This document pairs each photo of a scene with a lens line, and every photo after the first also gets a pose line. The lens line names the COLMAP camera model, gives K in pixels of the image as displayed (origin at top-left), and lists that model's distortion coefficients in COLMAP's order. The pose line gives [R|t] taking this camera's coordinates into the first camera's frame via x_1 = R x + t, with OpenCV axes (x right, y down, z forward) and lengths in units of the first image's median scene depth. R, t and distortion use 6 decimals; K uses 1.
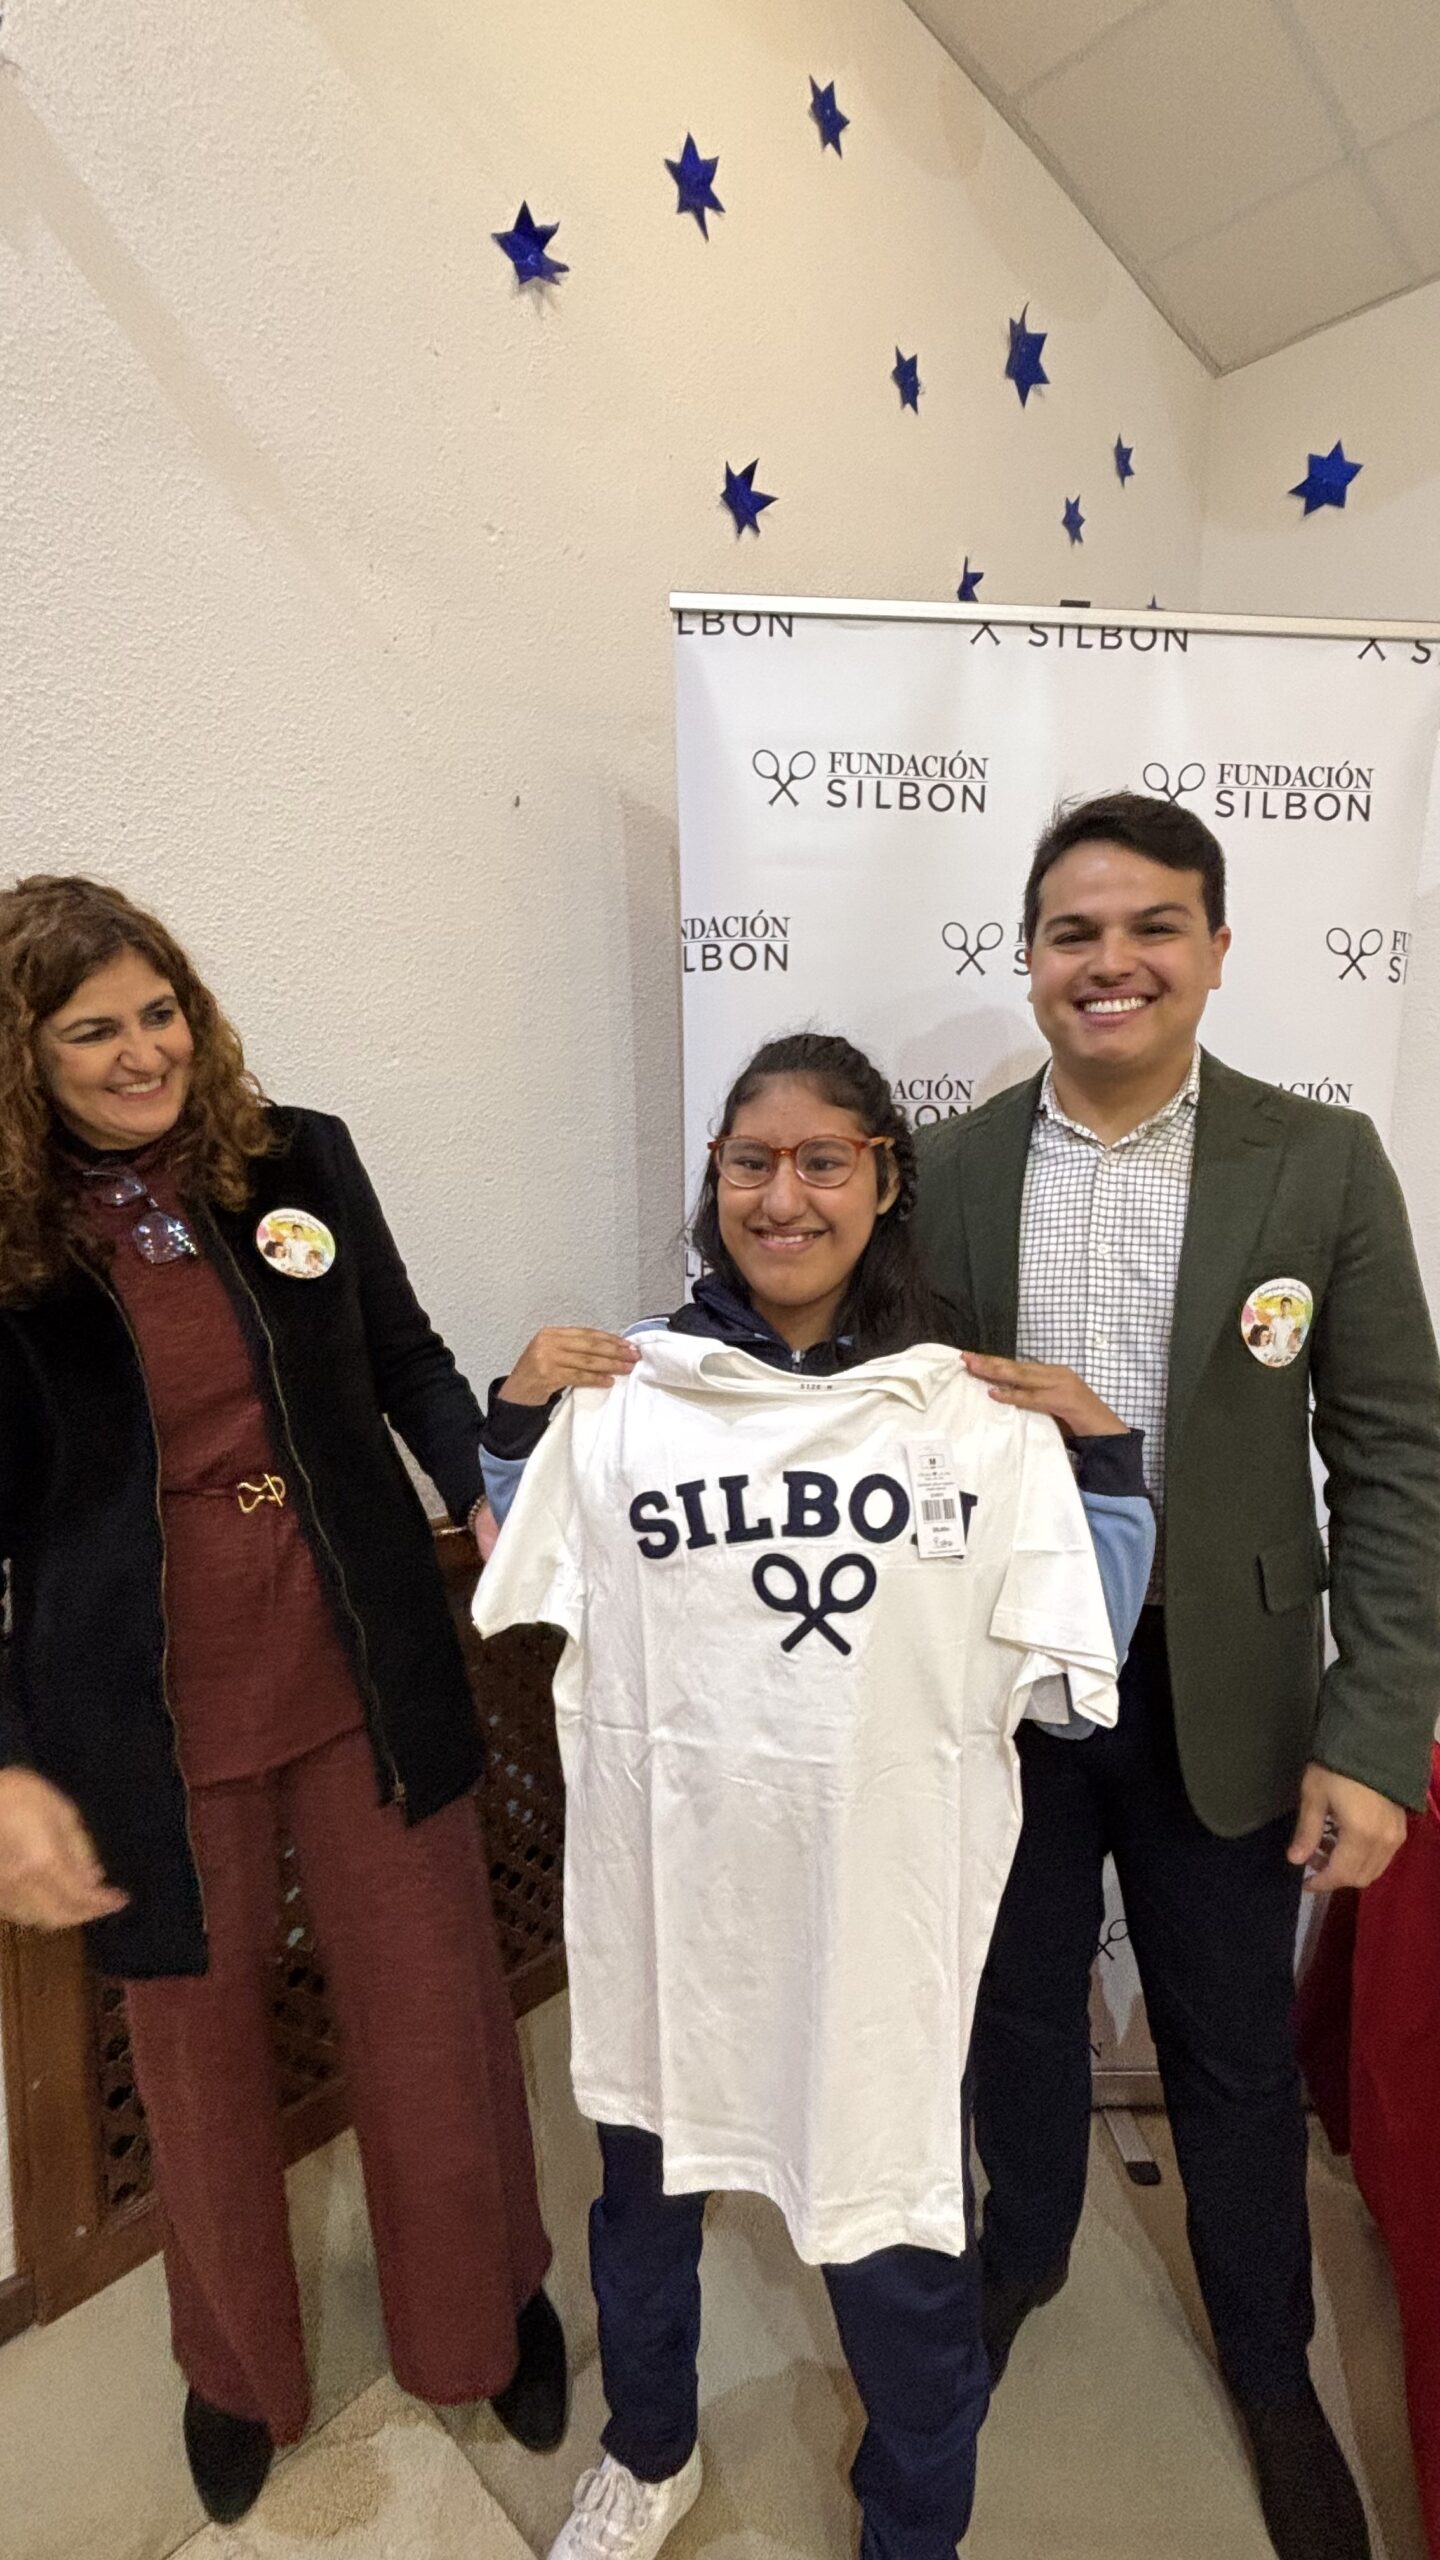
lens RADIAL K [[1188.0, 0, 749.1], [0, 1188.0, 1327.8], [0, 0, 1]] dist [0.001728, -0.000529]
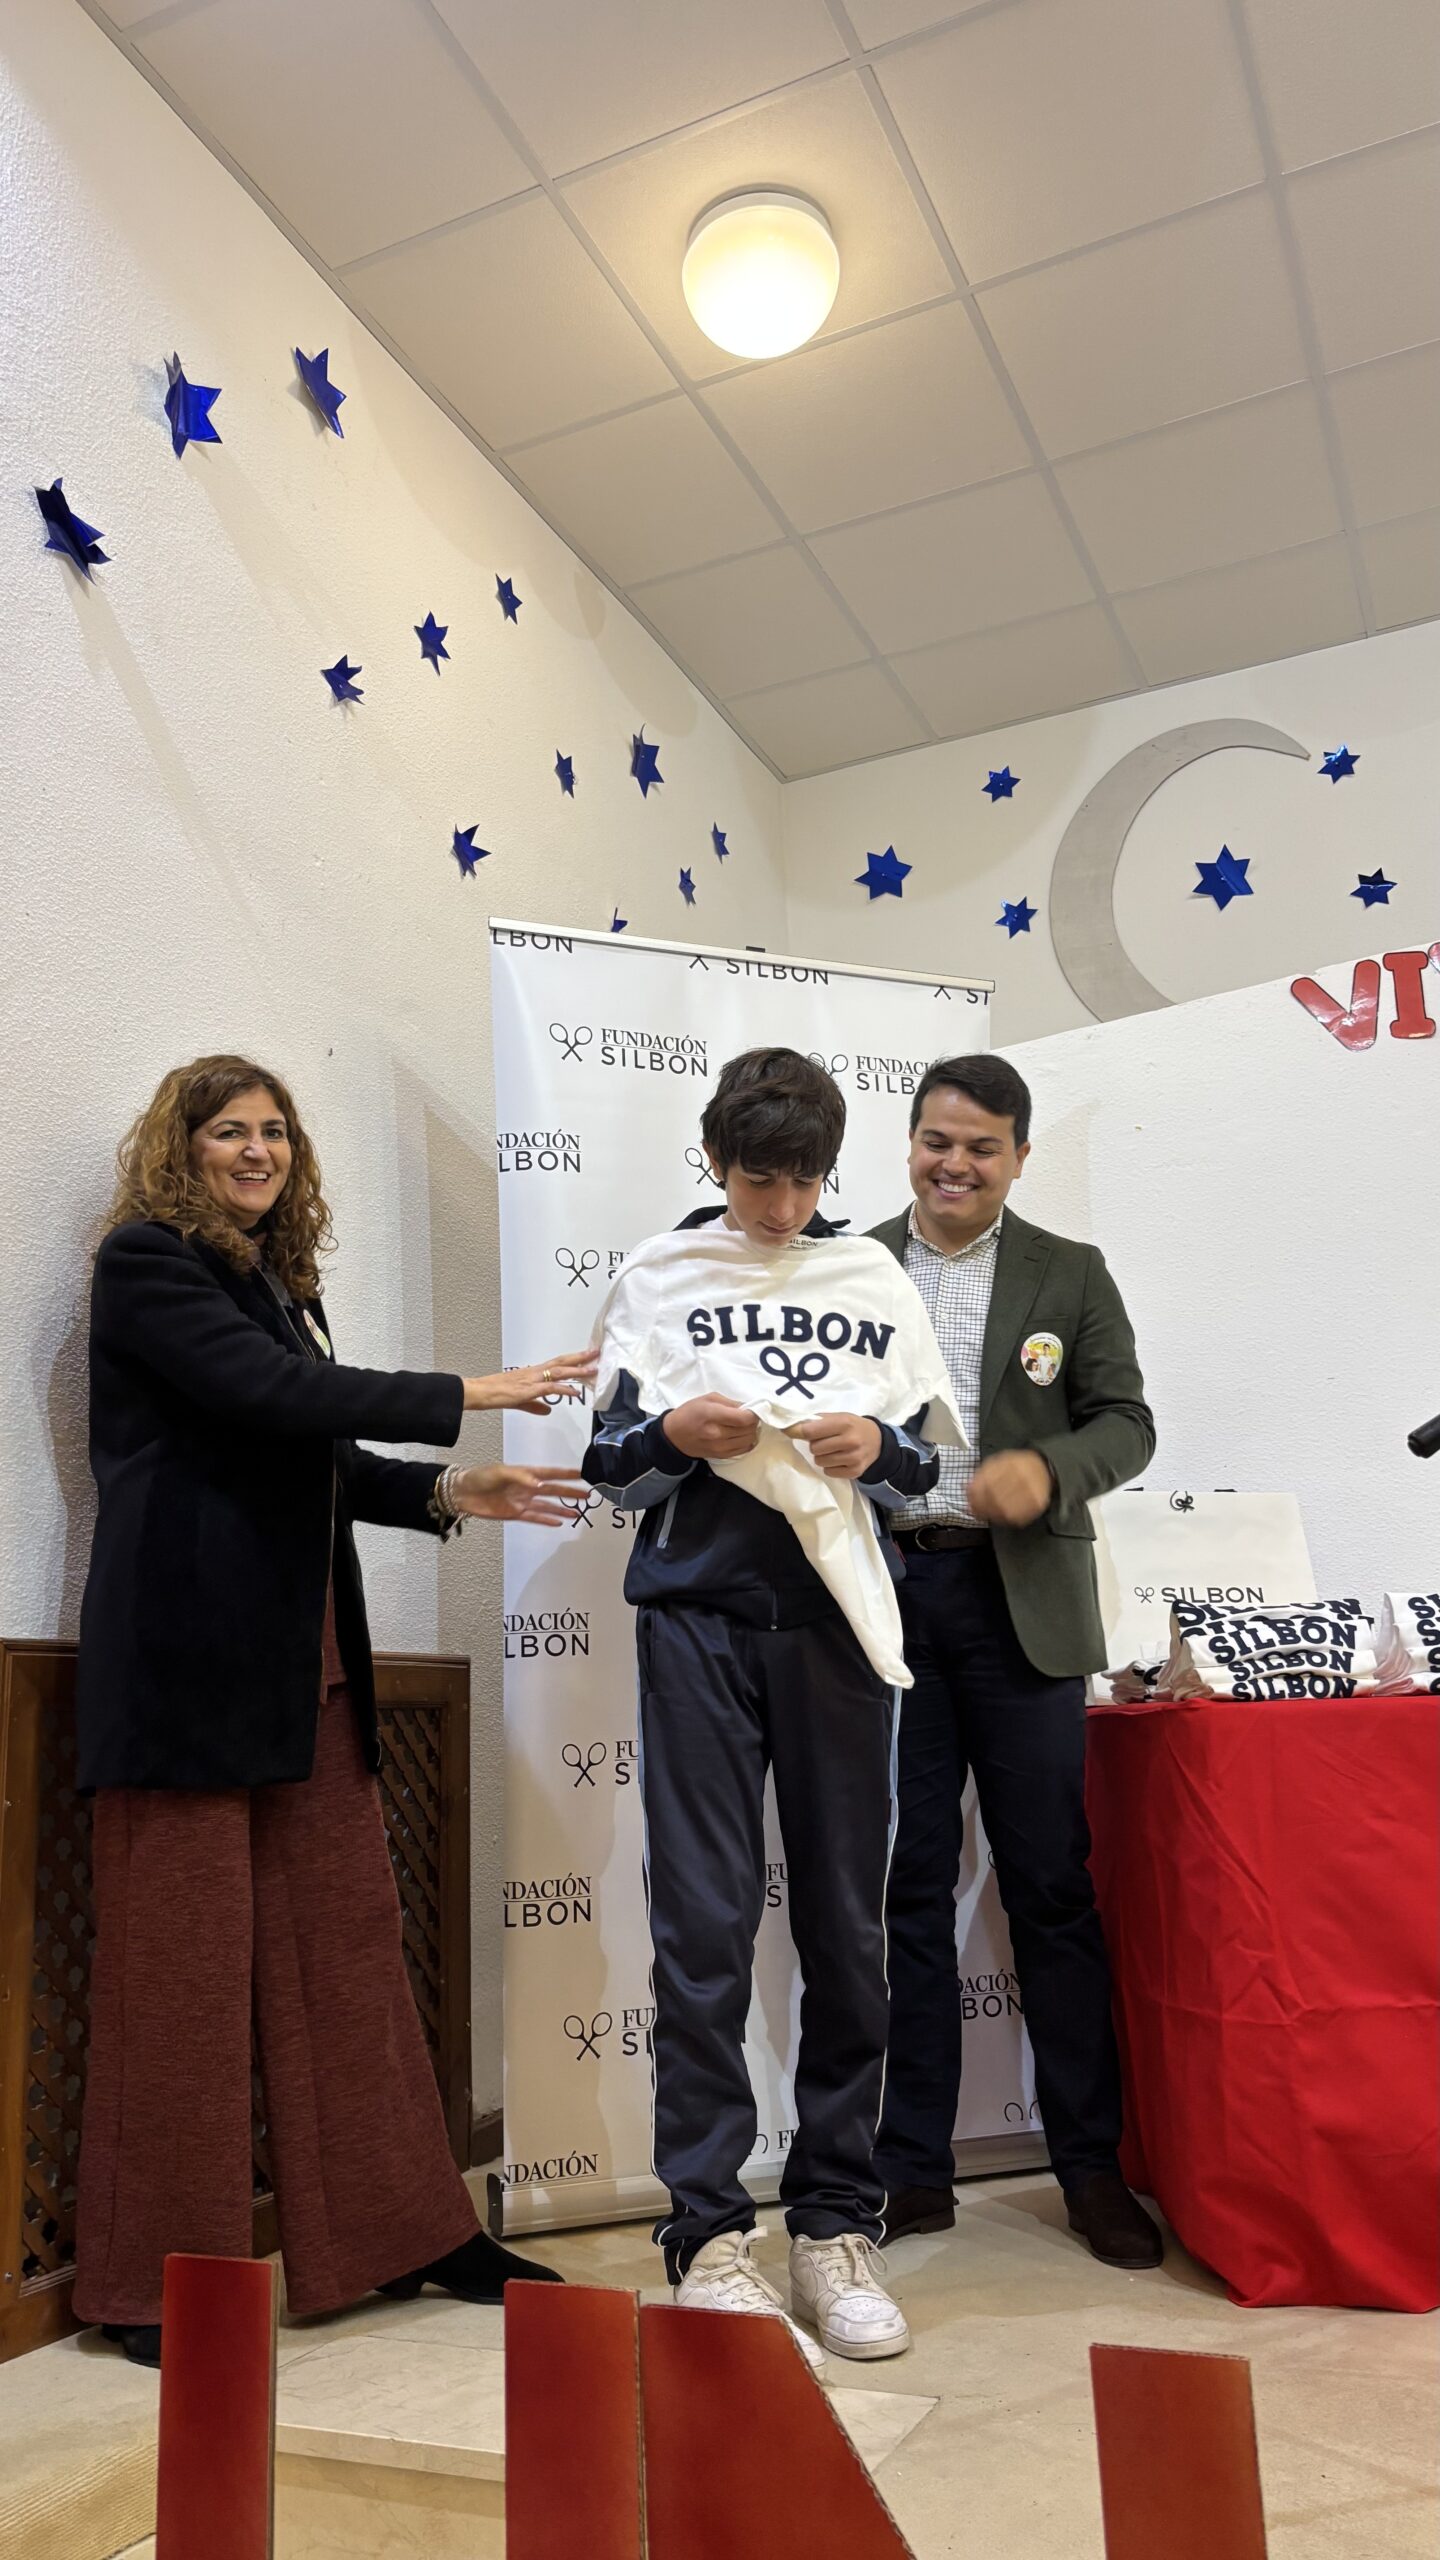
lens RADIAL K [[1951.8, 0, 706.4], [0, 1951.8, 1259.2], [0, 0, 1]] dist [0.028569, -0.017012]
pose [[0.945286, 0.032875, 0.324582, -0.471433], [0.091127, 0.928703, -0.359454, 0.500403], [-0.313257, 0.369365, 0.874894, -0.777262]]
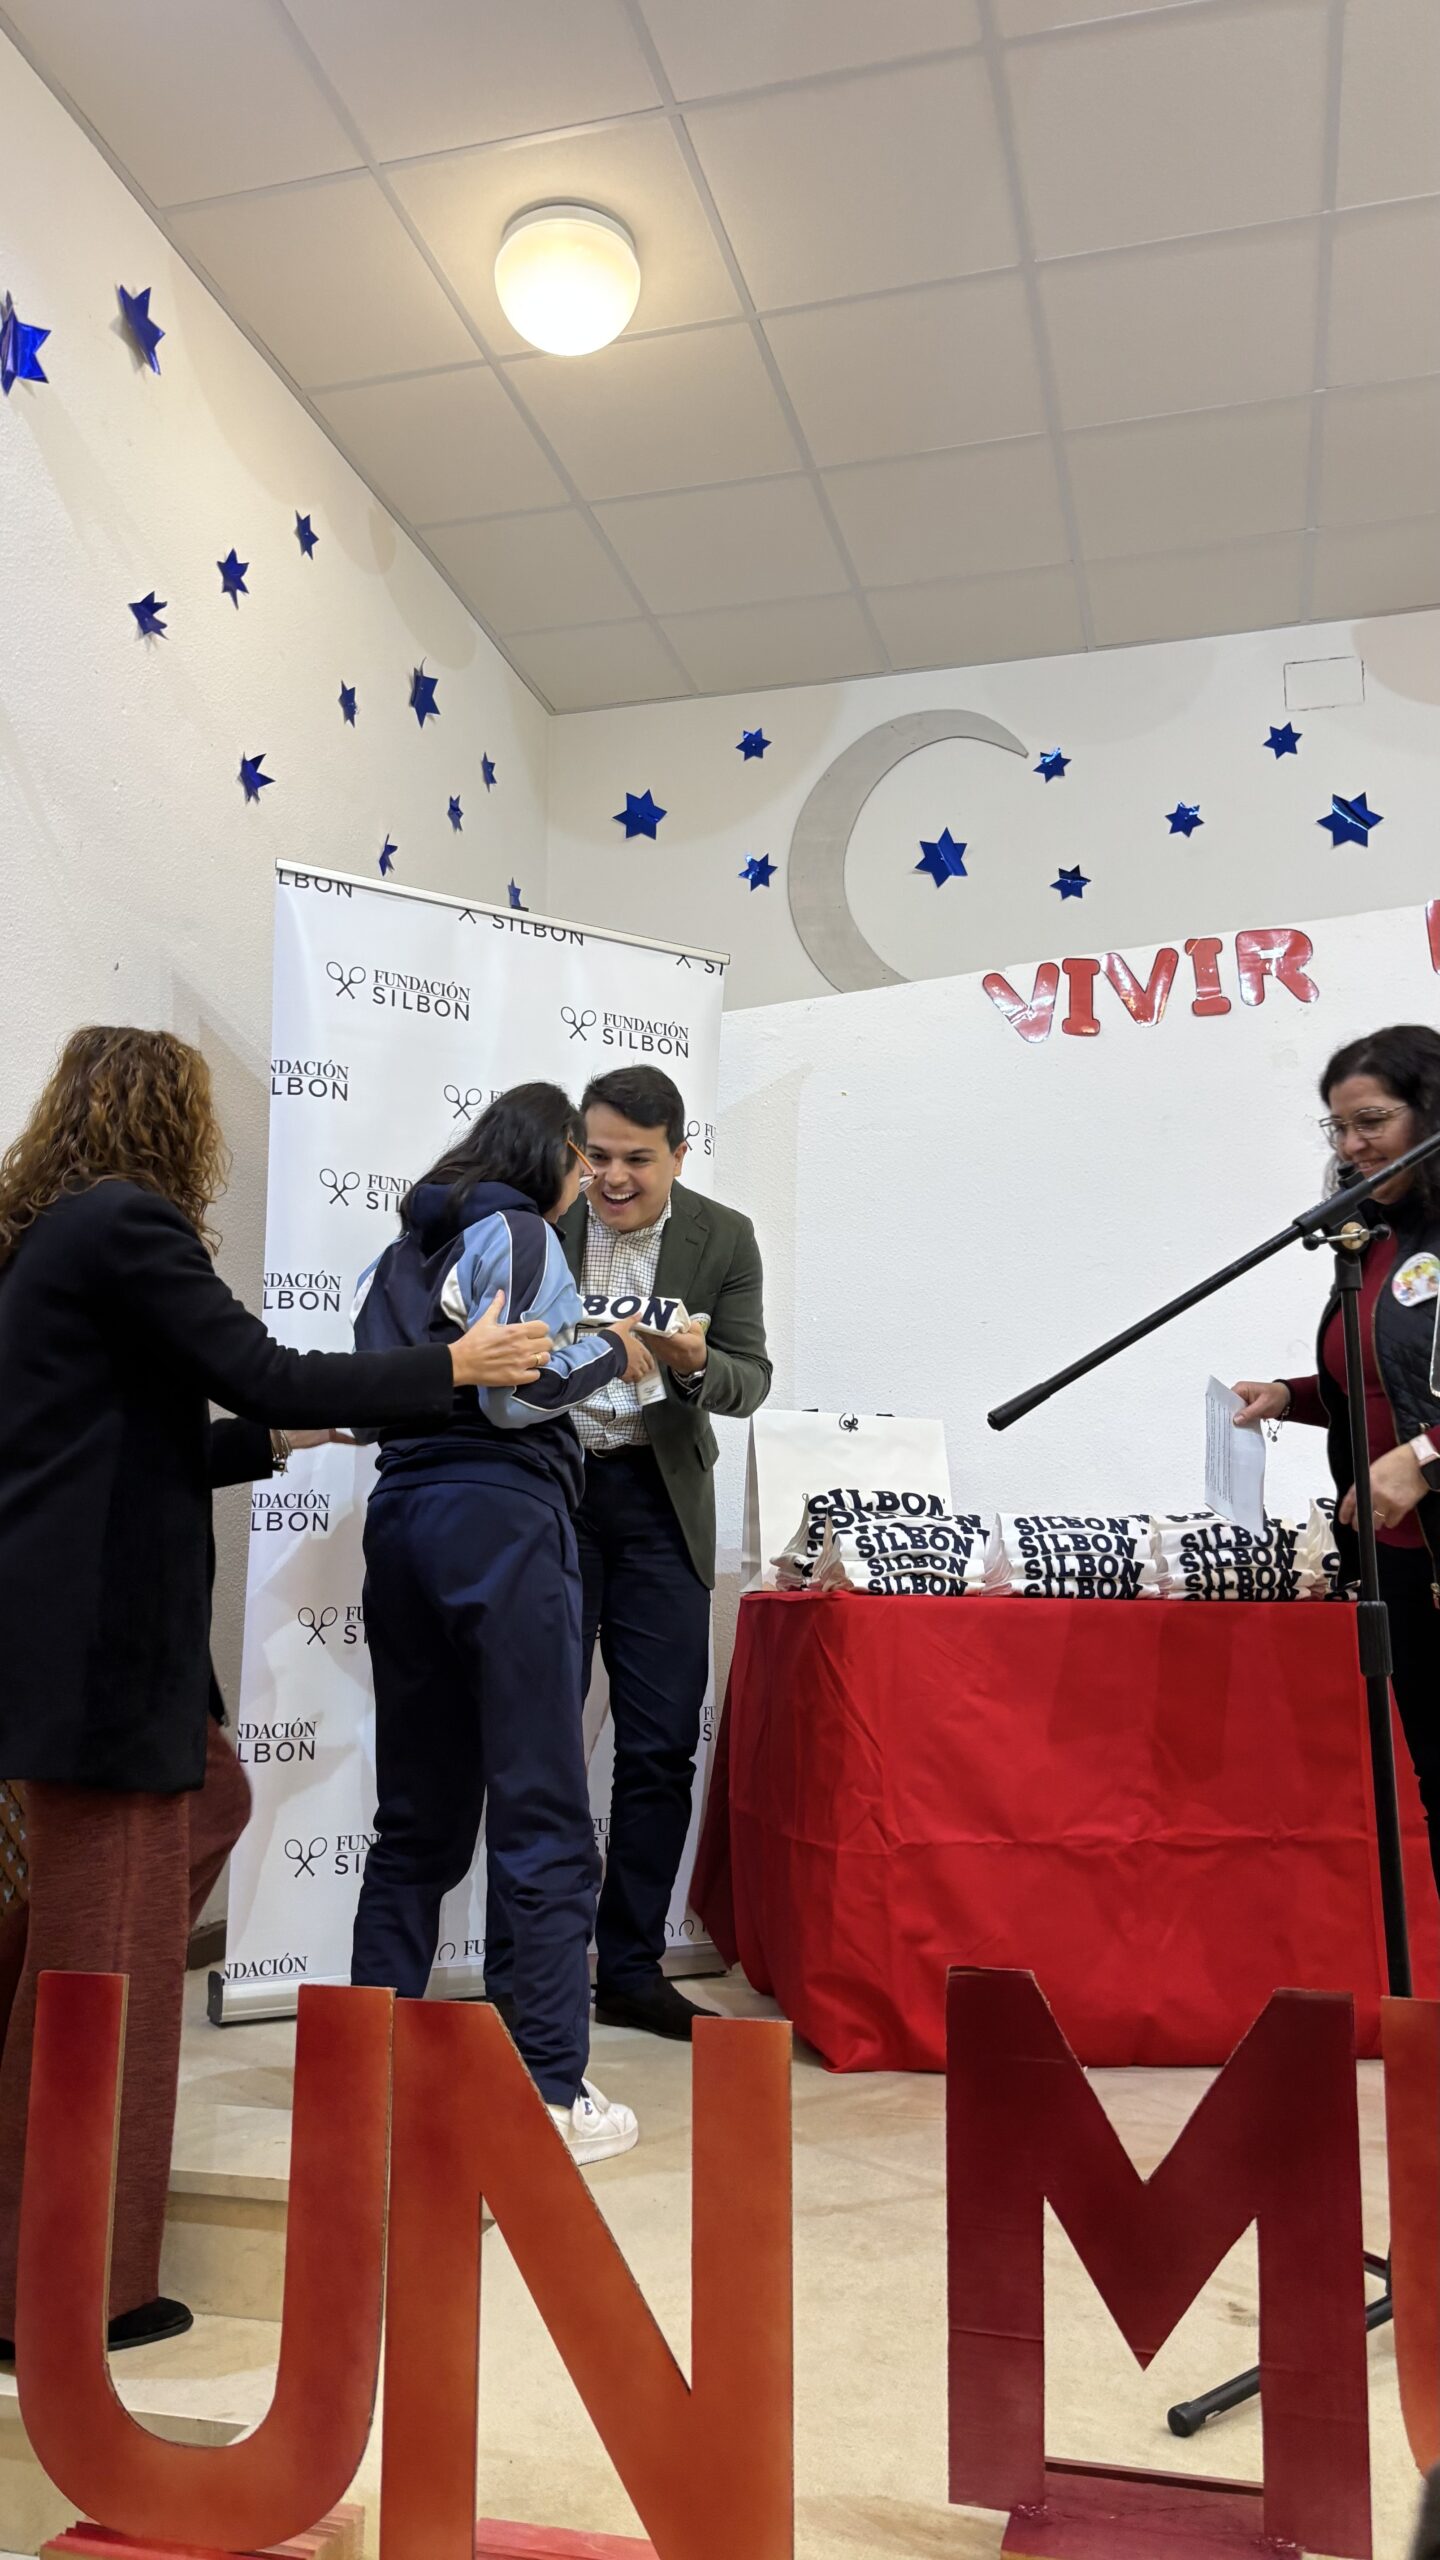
lens RADIAL K [[1951.8, 0, 746.7], [0, 1951.8, 1248.0], [0, 0, 1]] dist [0.028569, -0.017012]
pose [[0.876137, 0.078325, 0.475656, -0.588715], [0.071942, 0.954418, -0.289674, 0.523869], [-0.476663, 0.288014, 0.830566, -1.026174]]
